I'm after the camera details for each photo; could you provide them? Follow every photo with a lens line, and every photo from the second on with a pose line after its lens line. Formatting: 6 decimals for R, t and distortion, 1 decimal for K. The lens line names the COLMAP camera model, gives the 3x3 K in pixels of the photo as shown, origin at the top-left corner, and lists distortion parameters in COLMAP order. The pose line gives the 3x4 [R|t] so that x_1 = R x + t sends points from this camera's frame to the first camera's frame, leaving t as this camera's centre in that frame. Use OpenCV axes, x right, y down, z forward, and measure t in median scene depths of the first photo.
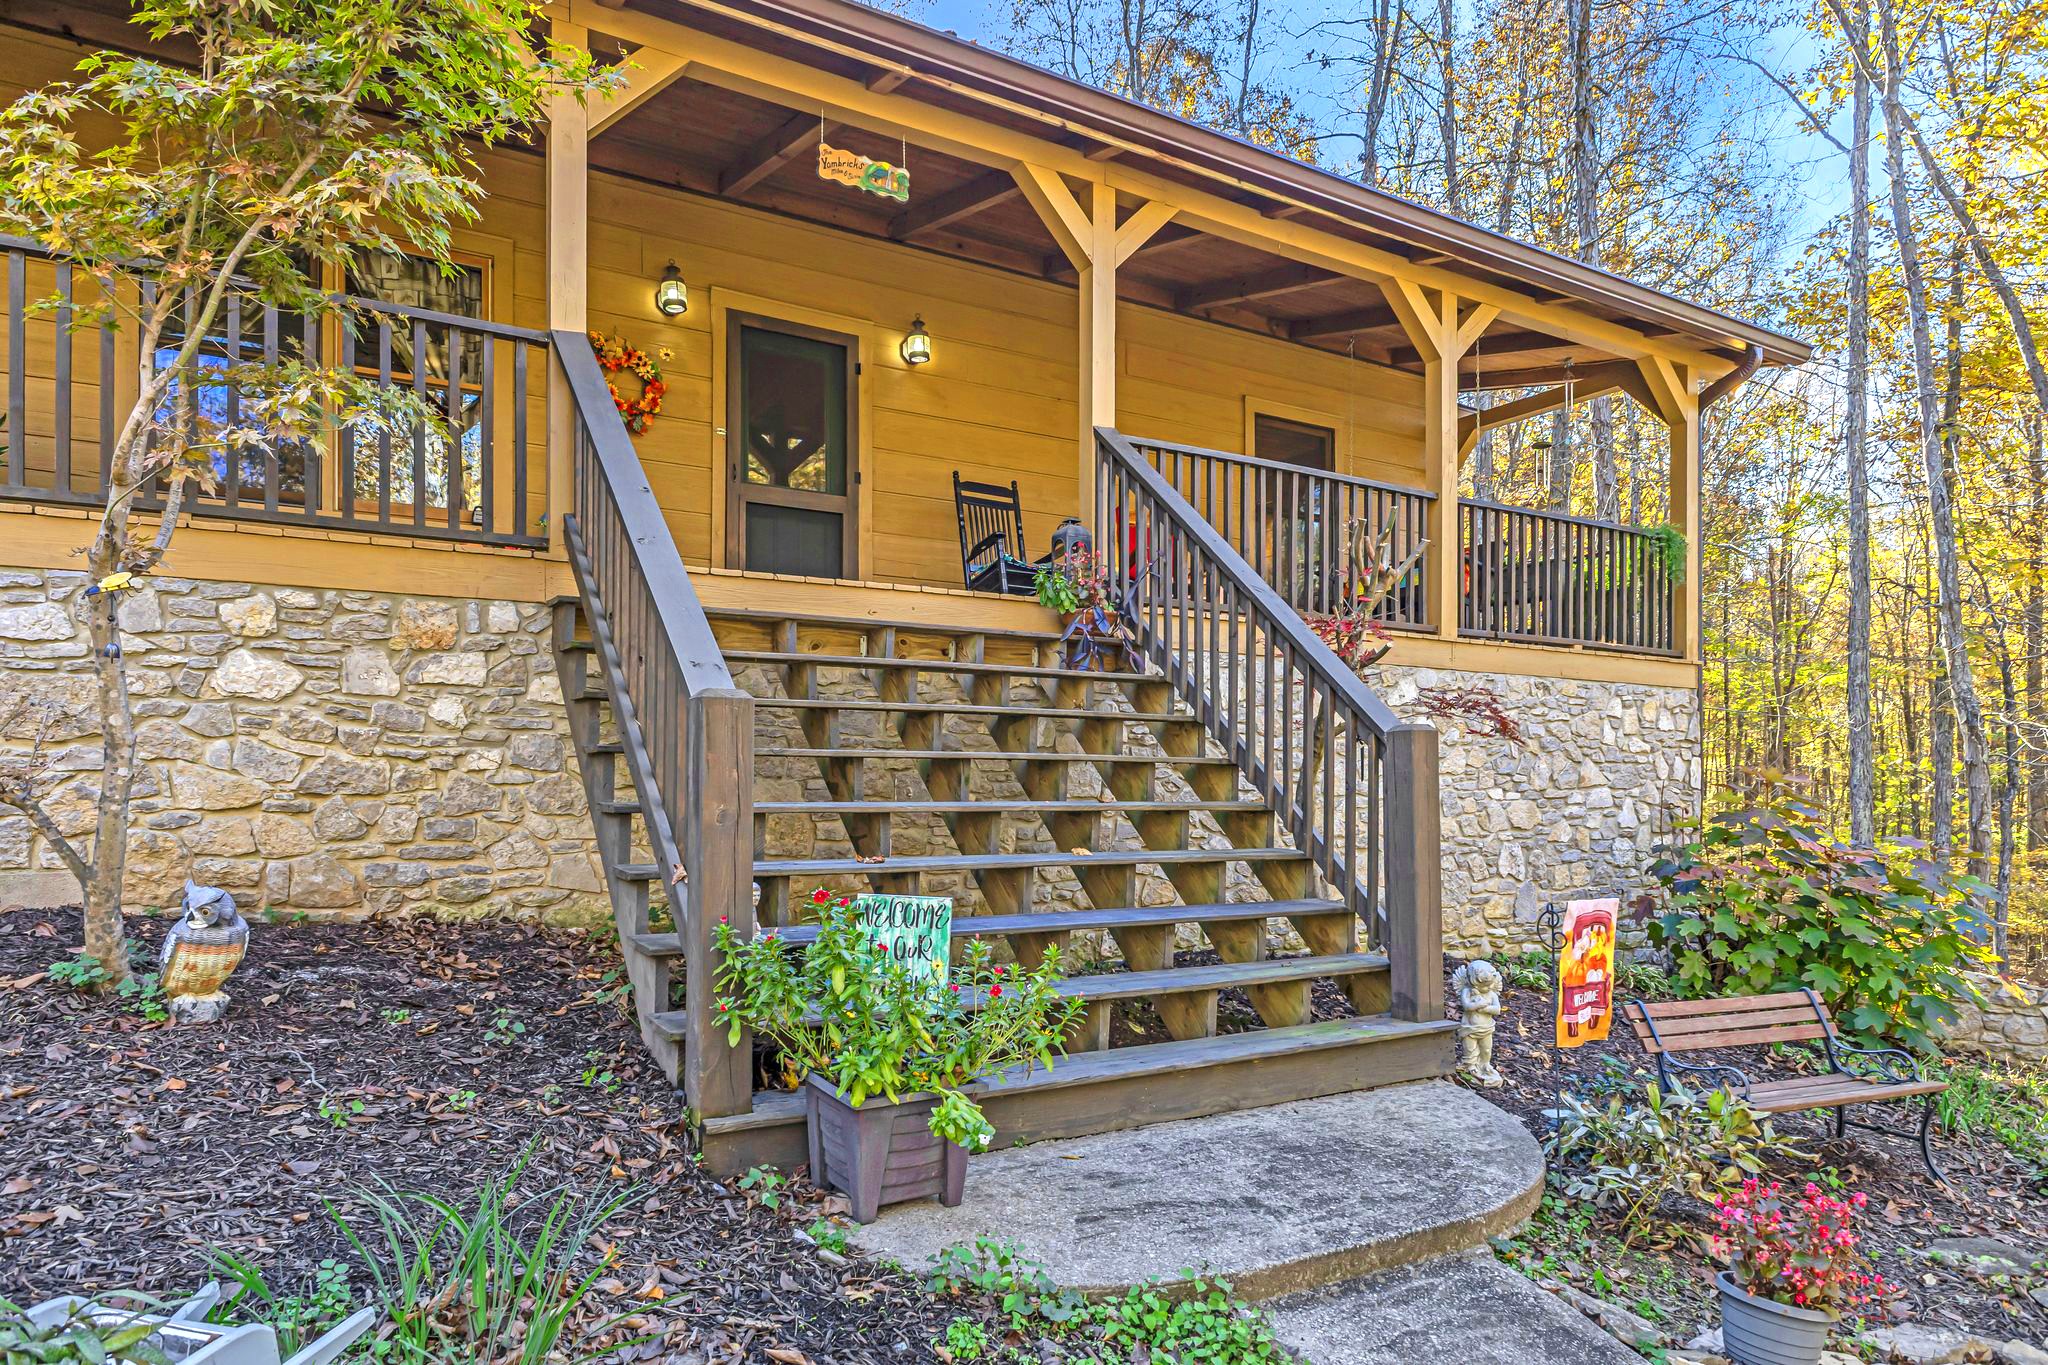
lens RADIAL K [[1194.9, 0, 1024.0], [0, 1194.9, 682.5], [0, 0, 1]] dist [0.007258, -0.000005]
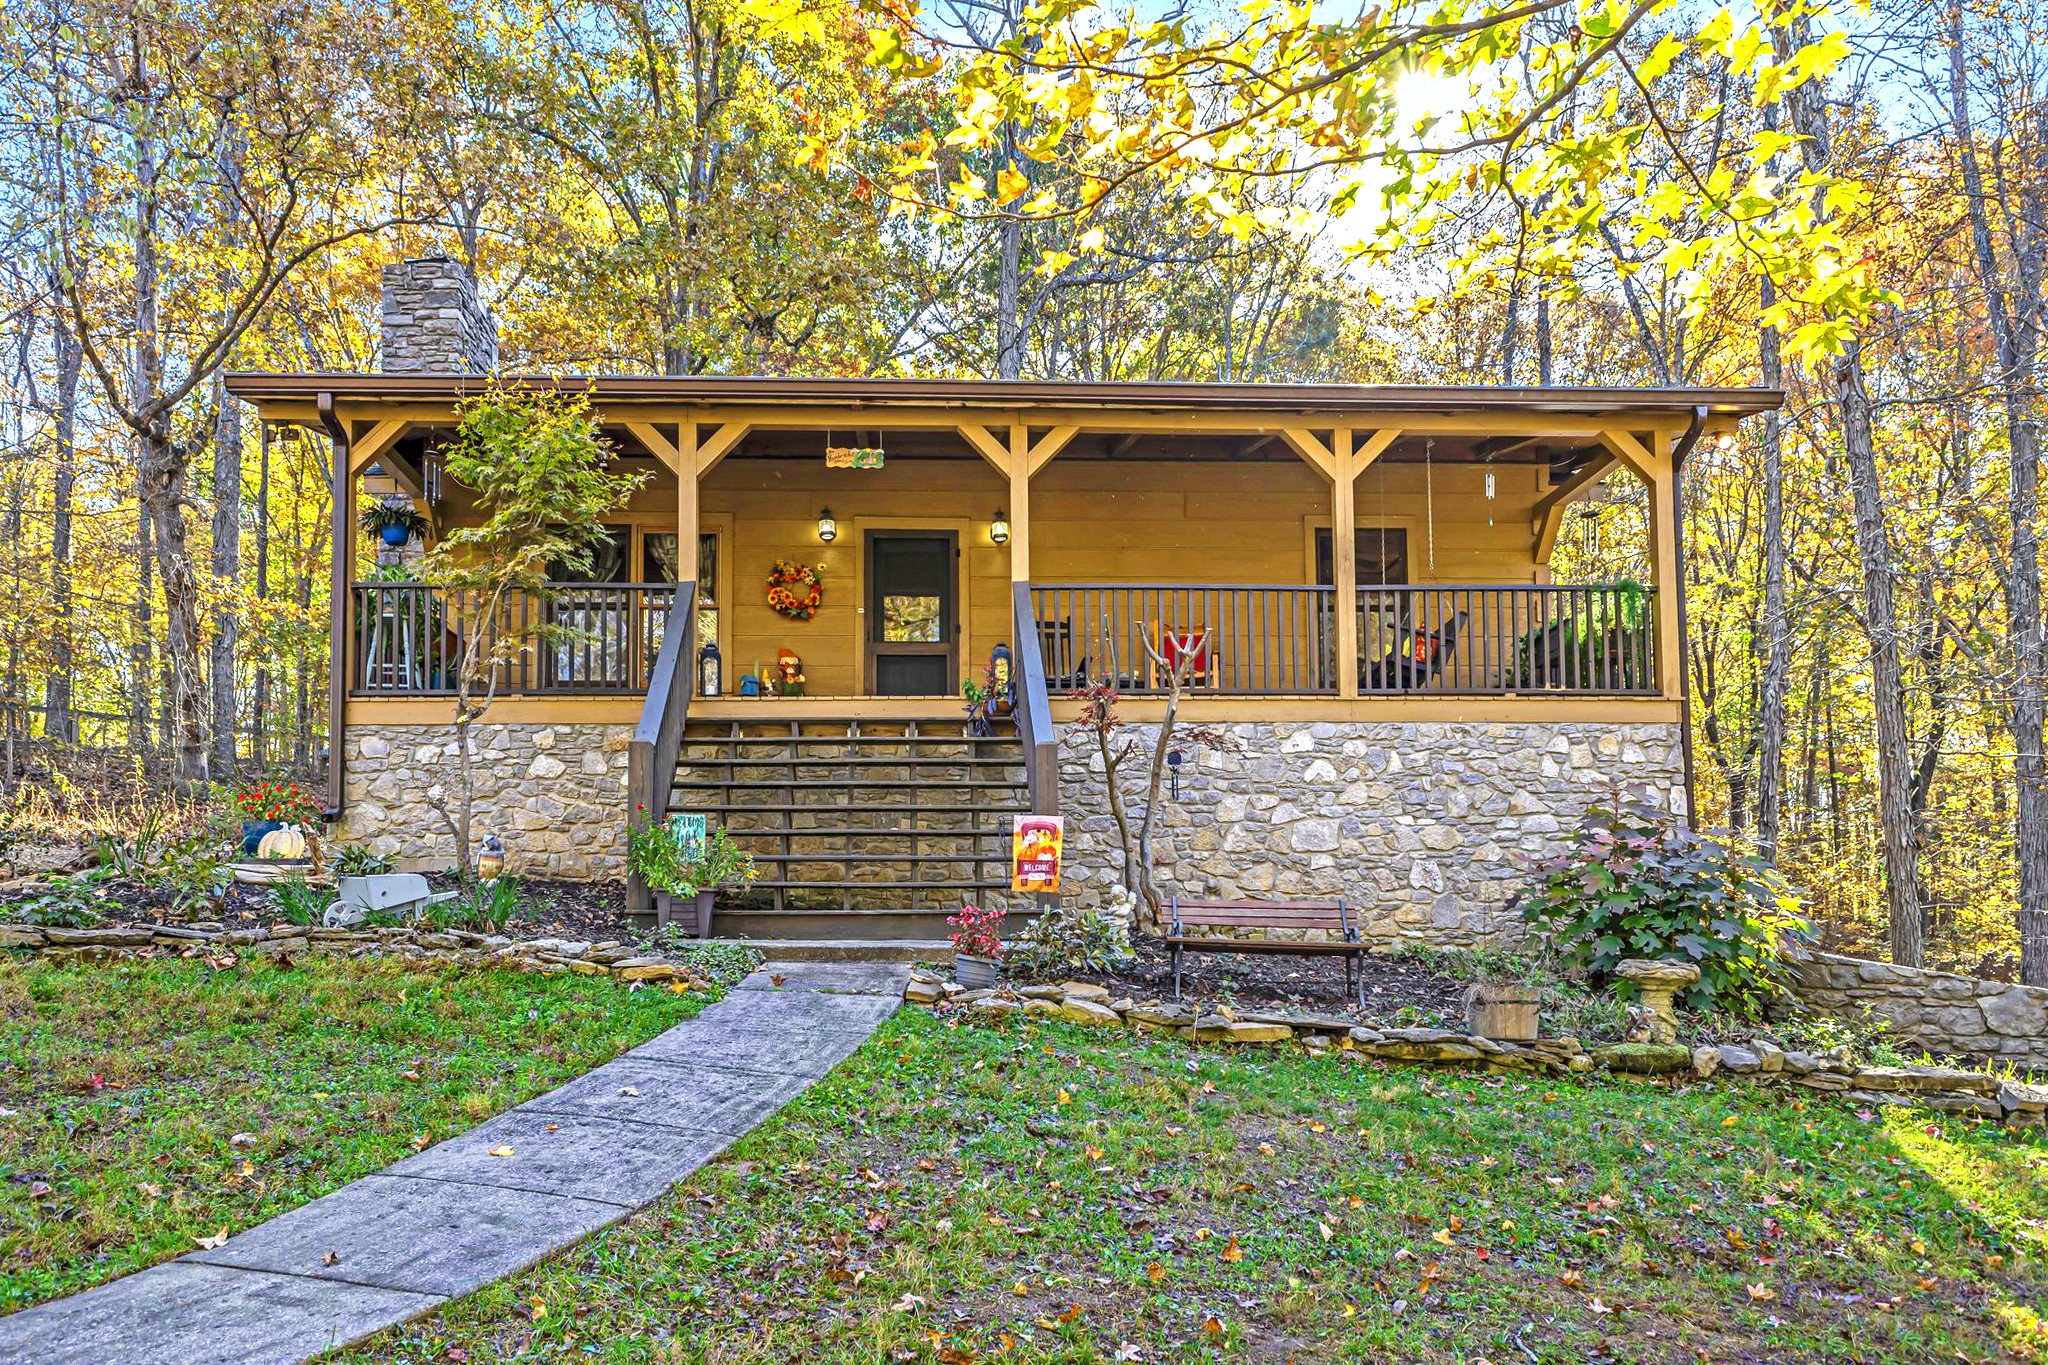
lens RADIAL K [[1634.6, 0, 1024.0], [0, 1634.6, 682.5], [0, 0, 1]] dist [0.068679, -0.000498]
pose [[0.873098, -0.107635, -0.475515, 0.954882], [0.047783, 0.989522, -0.136248, 0.180384], [0.485197, 0.096236, 0.869093, -0.723834]]
